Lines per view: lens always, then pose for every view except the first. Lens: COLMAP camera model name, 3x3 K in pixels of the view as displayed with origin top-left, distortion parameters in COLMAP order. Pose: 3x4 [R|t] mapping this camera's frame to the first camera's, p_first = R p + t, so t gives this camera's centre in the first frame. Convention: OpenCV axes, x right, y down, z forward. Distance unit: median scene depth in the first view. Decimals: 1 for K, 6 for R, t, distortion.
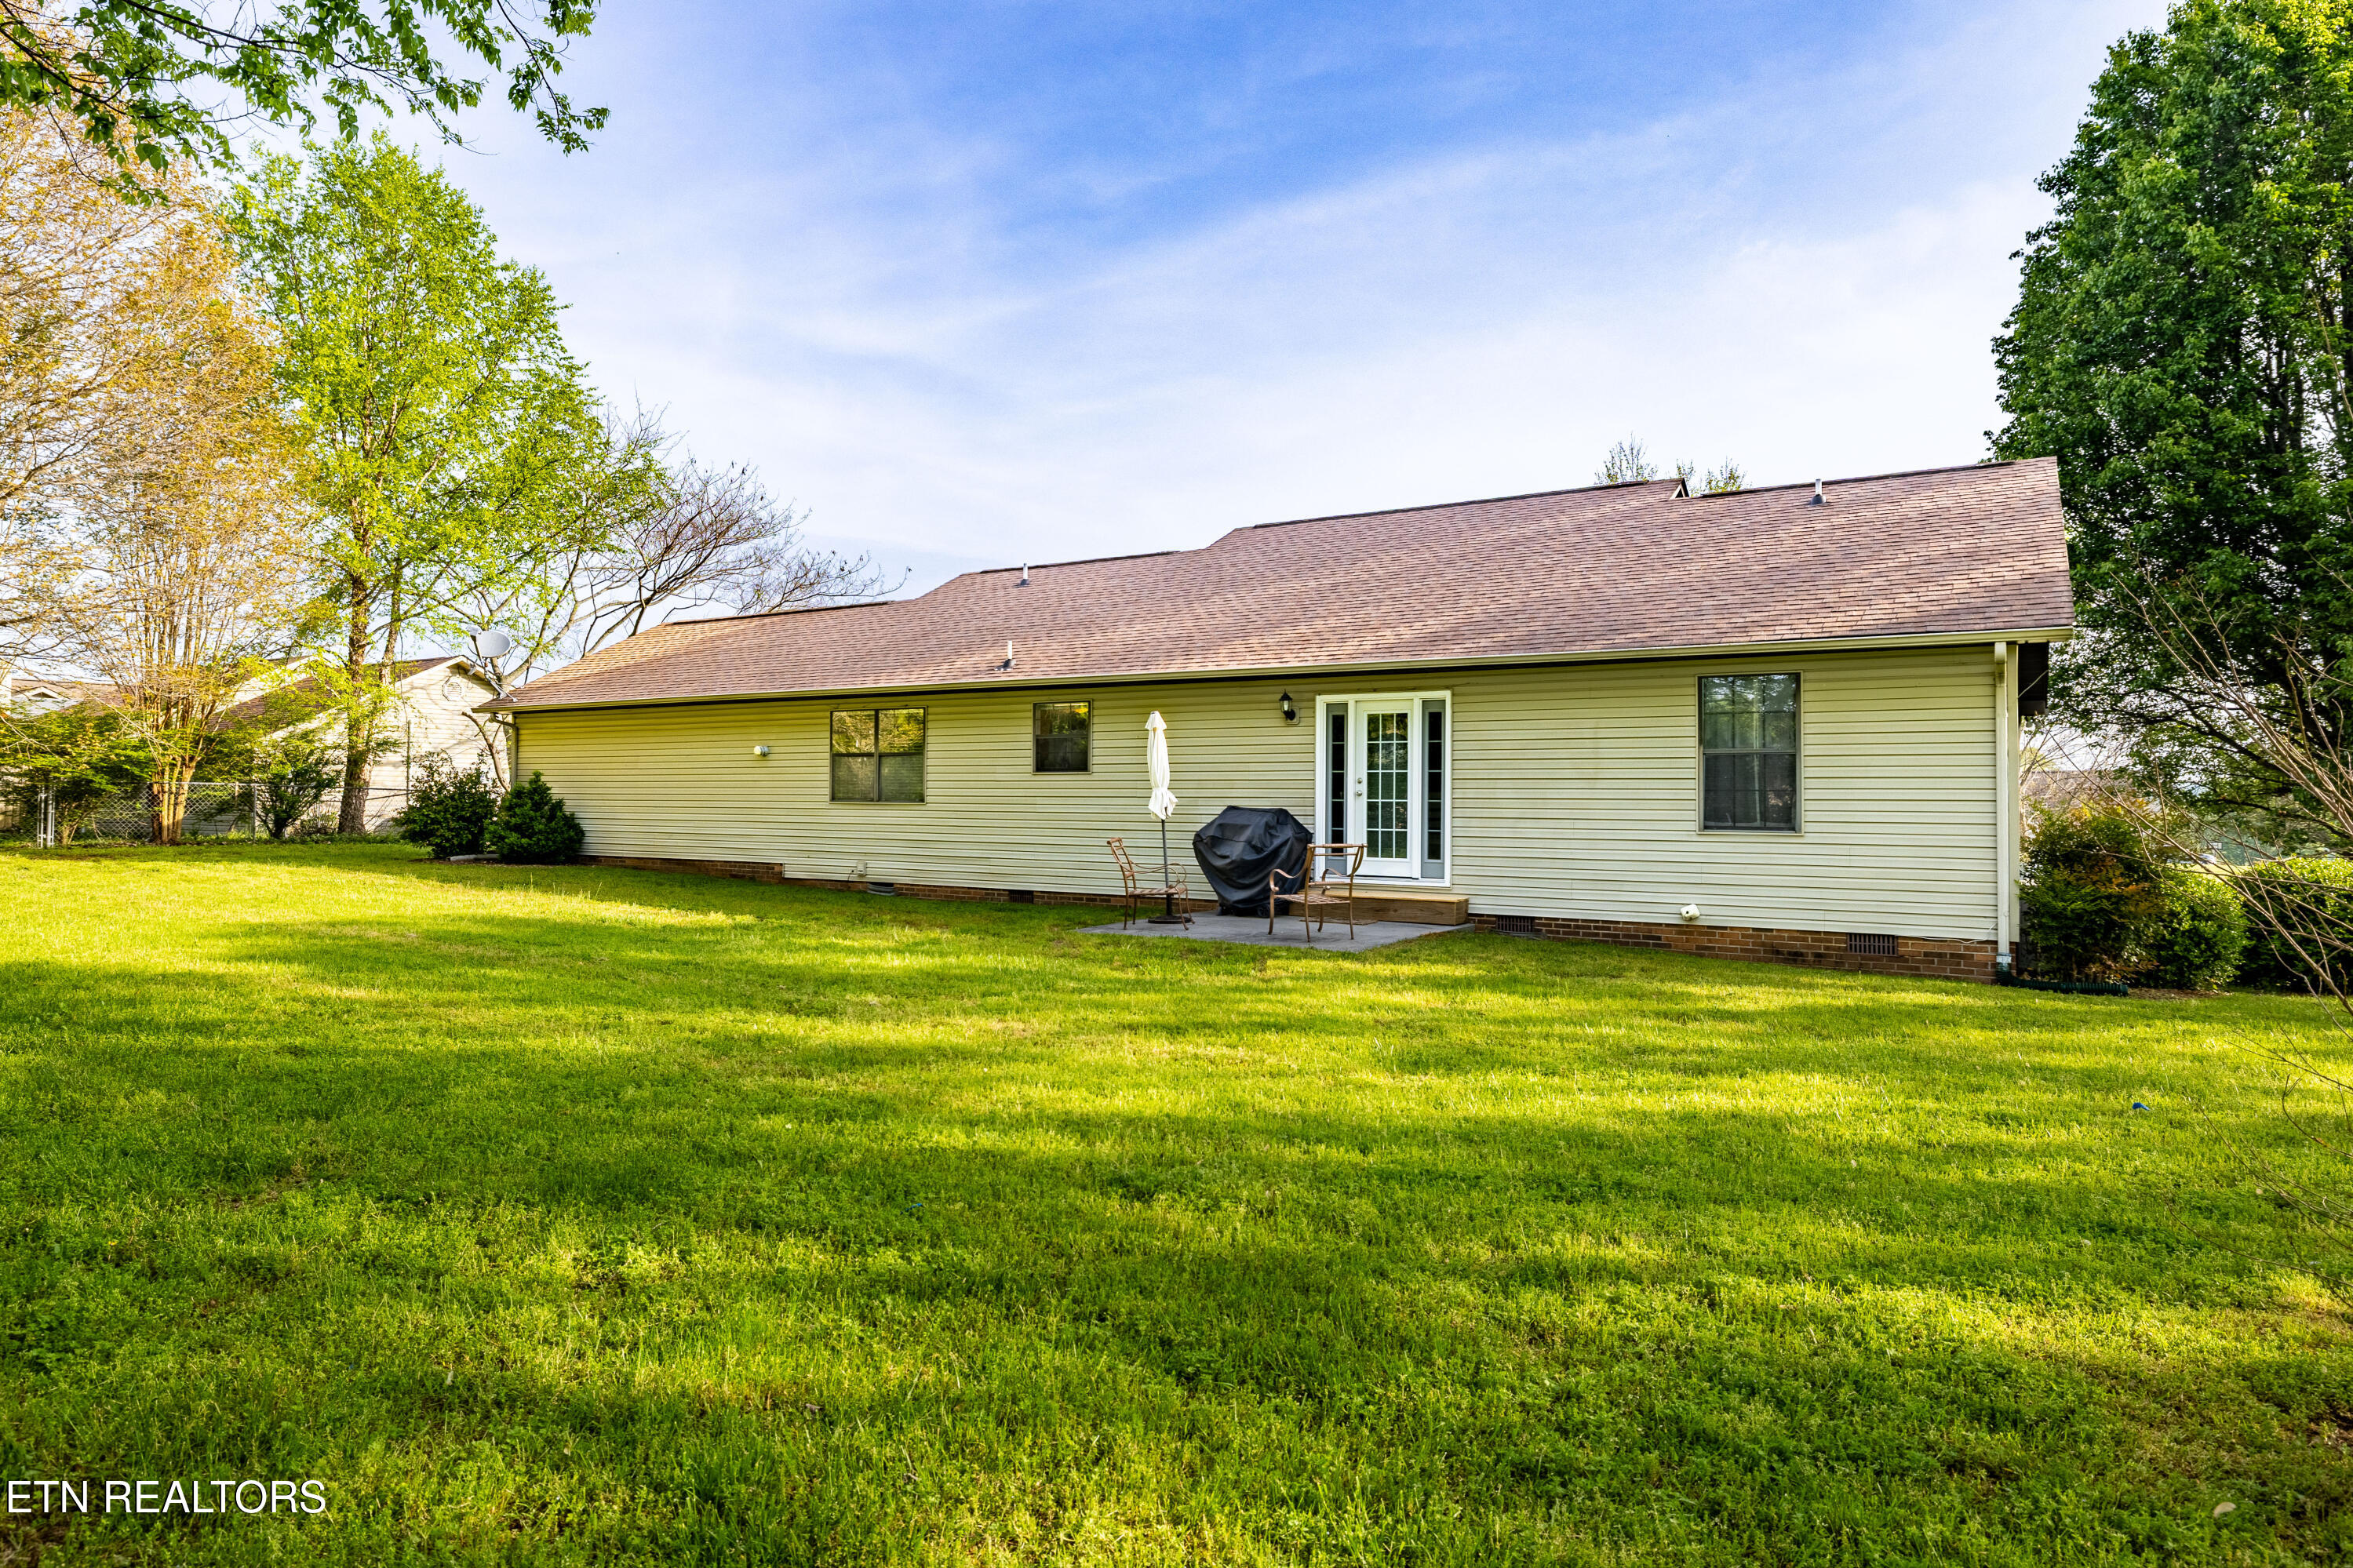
lens RADIAL K [[1363.0, 0, 1168.3], [0, 1363.0, 808.7], [0, 0, 1]] dist [-0.000839, -0.000679]
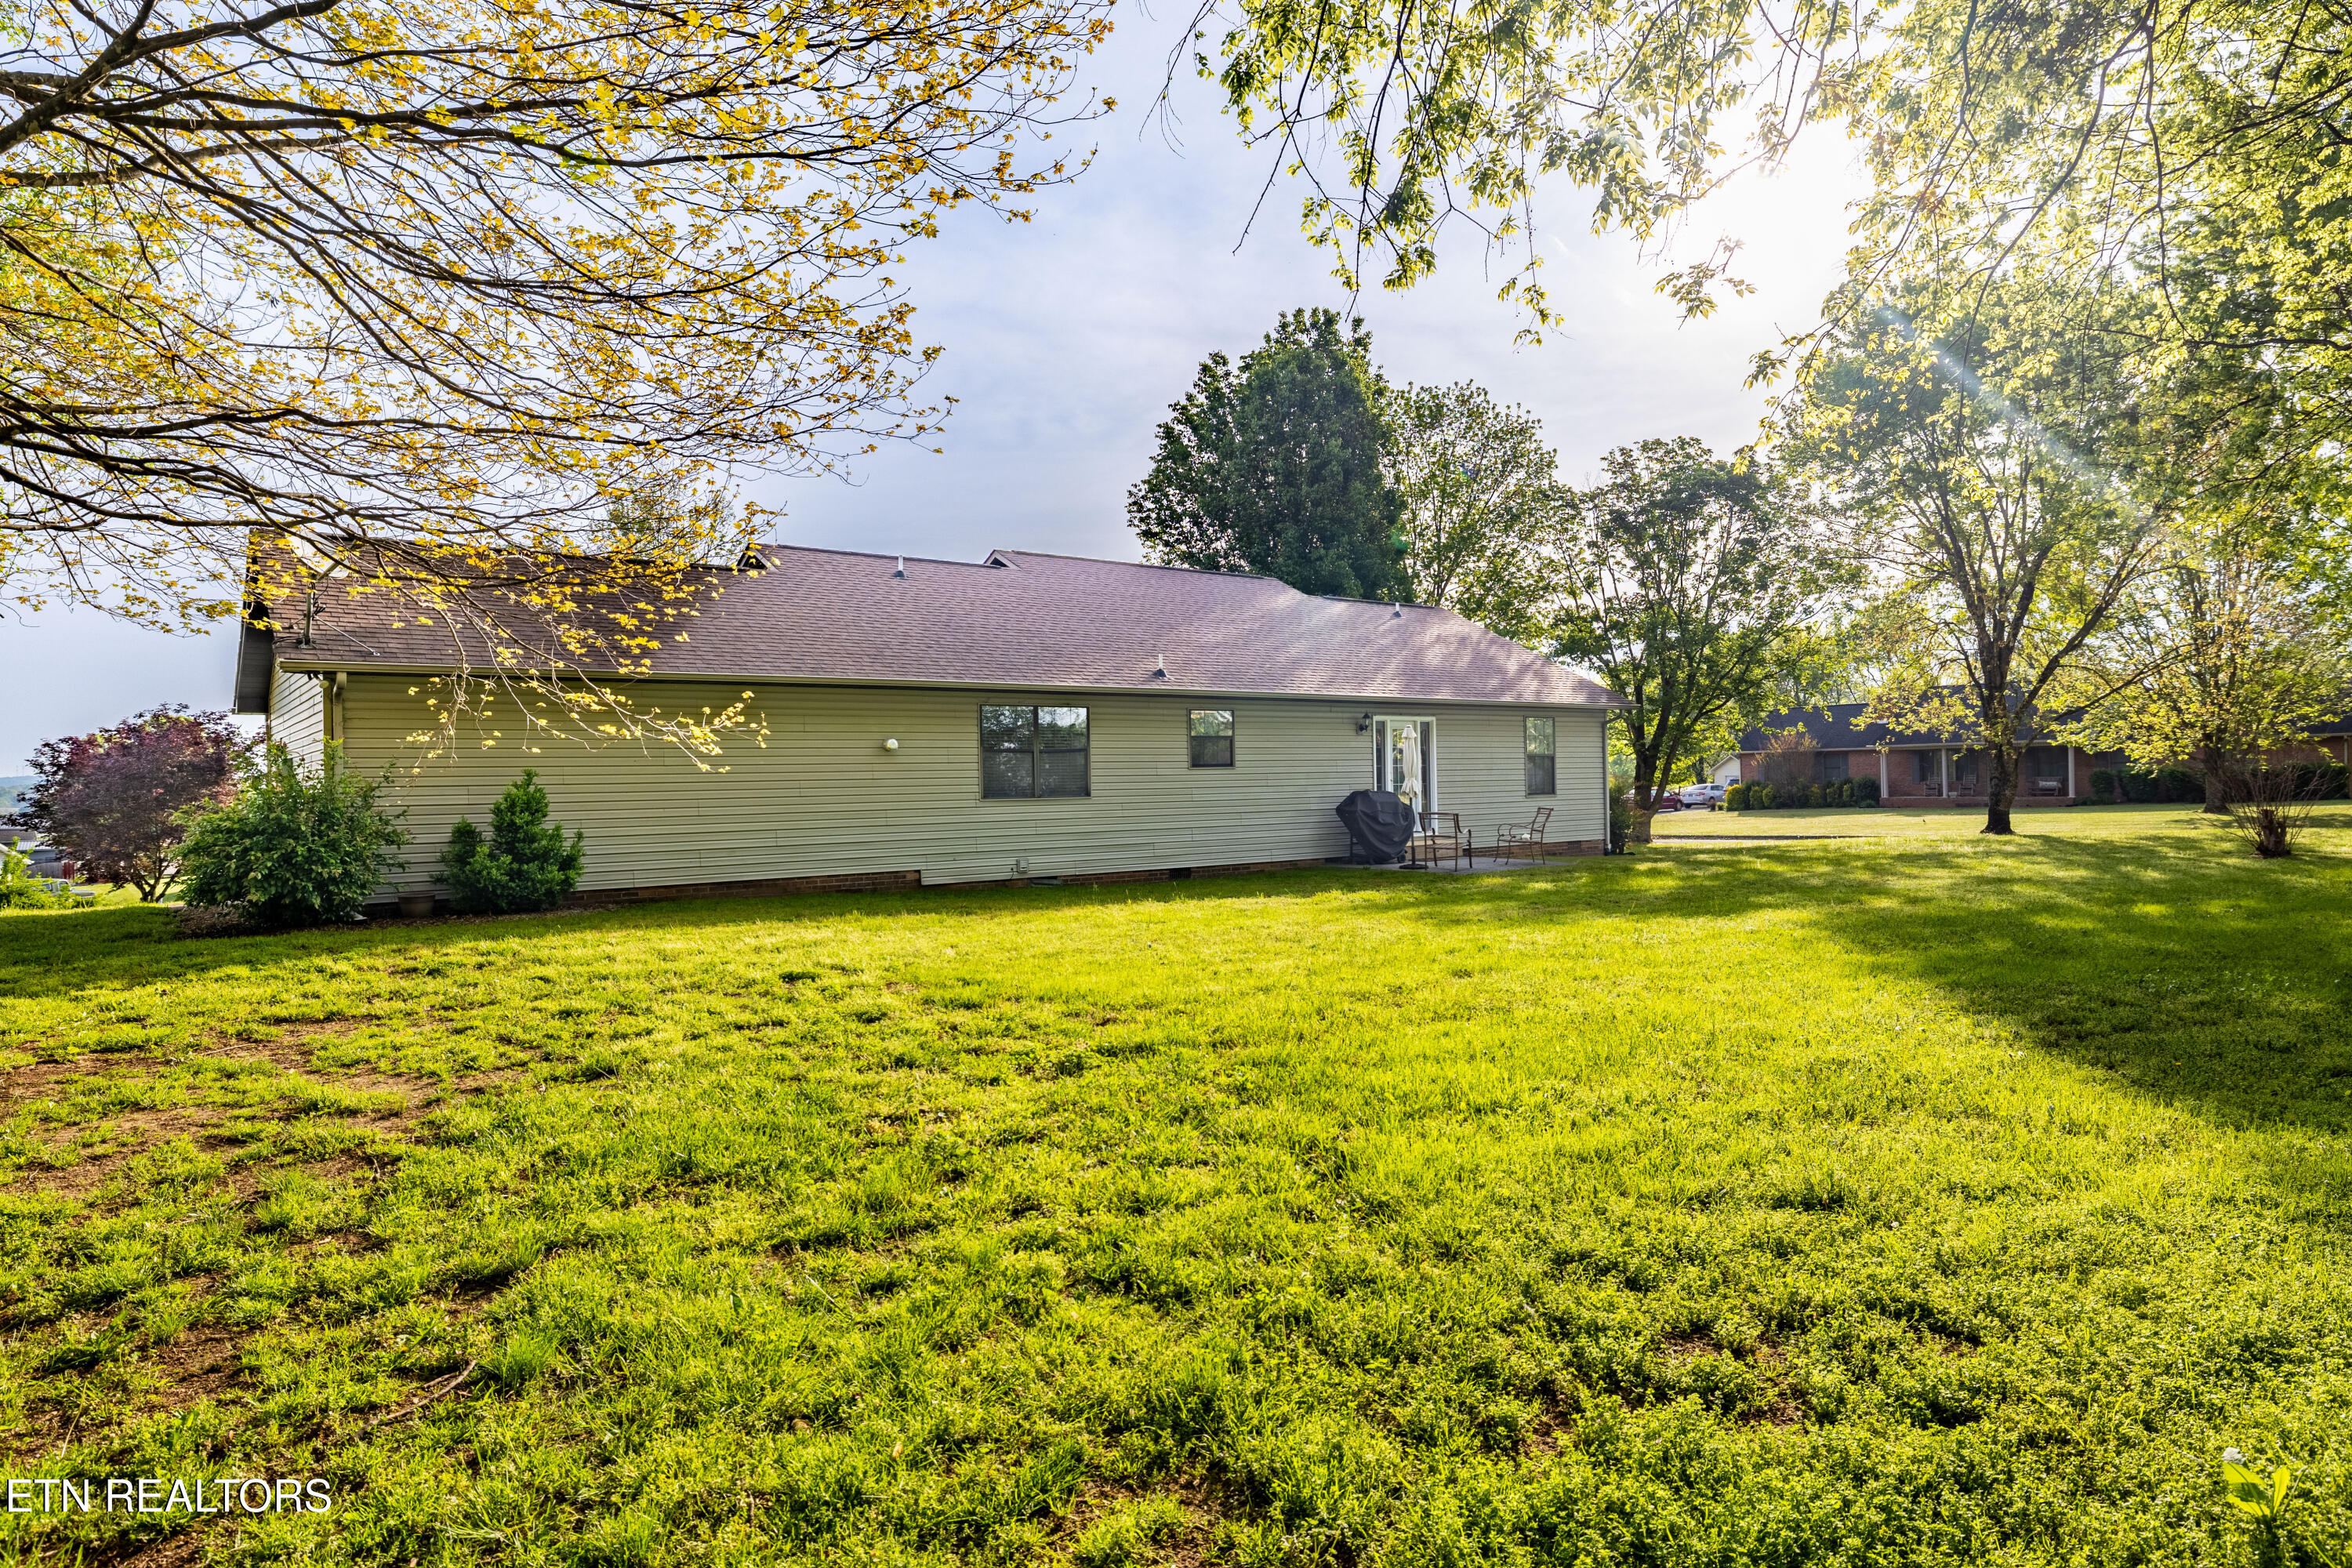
lens RADIAL K [[1362.6, 0, 1173.3], [0, 1362.6, 772.6], [0, 0, 1]] dist [-0.000839, -0.000679]
pose [[0.346483, -0.011430, 0.937987, -1.228447], [0.022744, 0.999734, 0.003781, -0.027295], [-0.937781, 0.020024, 0.346651, 0.606270]]
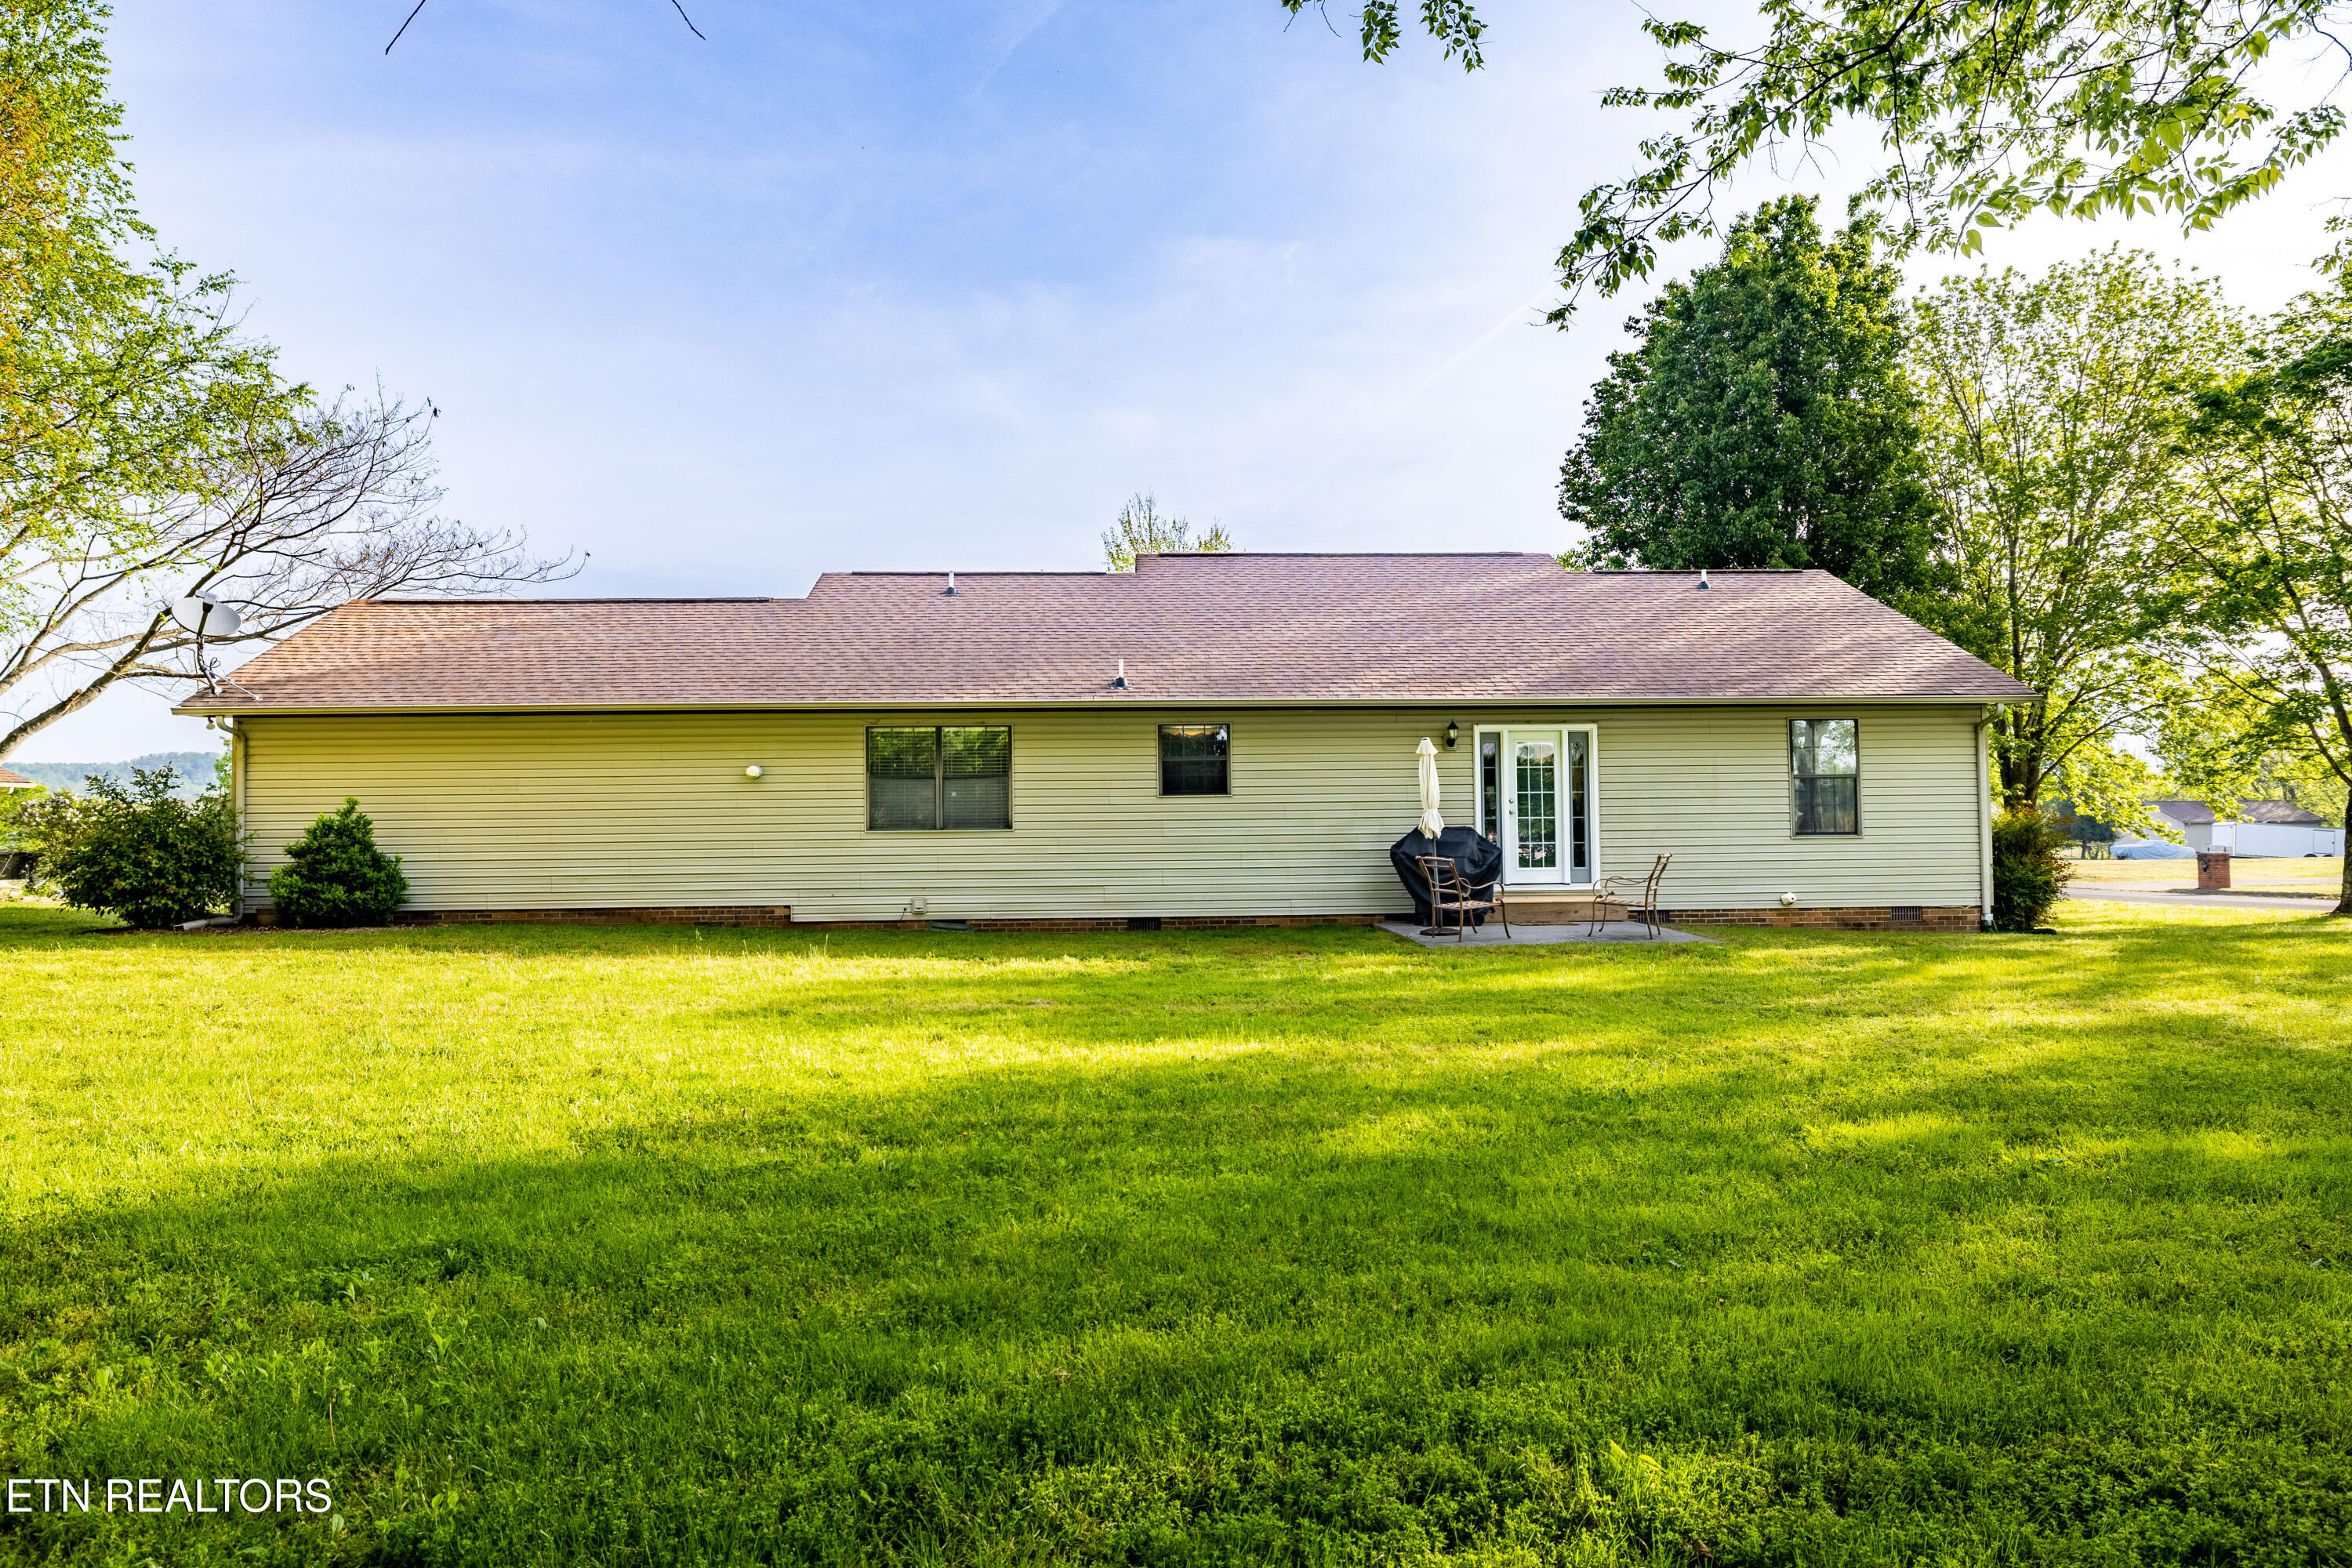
lens RADIAL K [[1362.6, 0, 1171.8], [0, 1362.6, 766.5], [0, 0, 1]] dist [-0.000839, -0.000679]
pose [[0.821960, 0.002239, 0.569540, -0.652981], [0.019723, 0.999281, -0.032391, -0.015585], [-0.569203, 0.037857, 0.821325, 0.193228]]
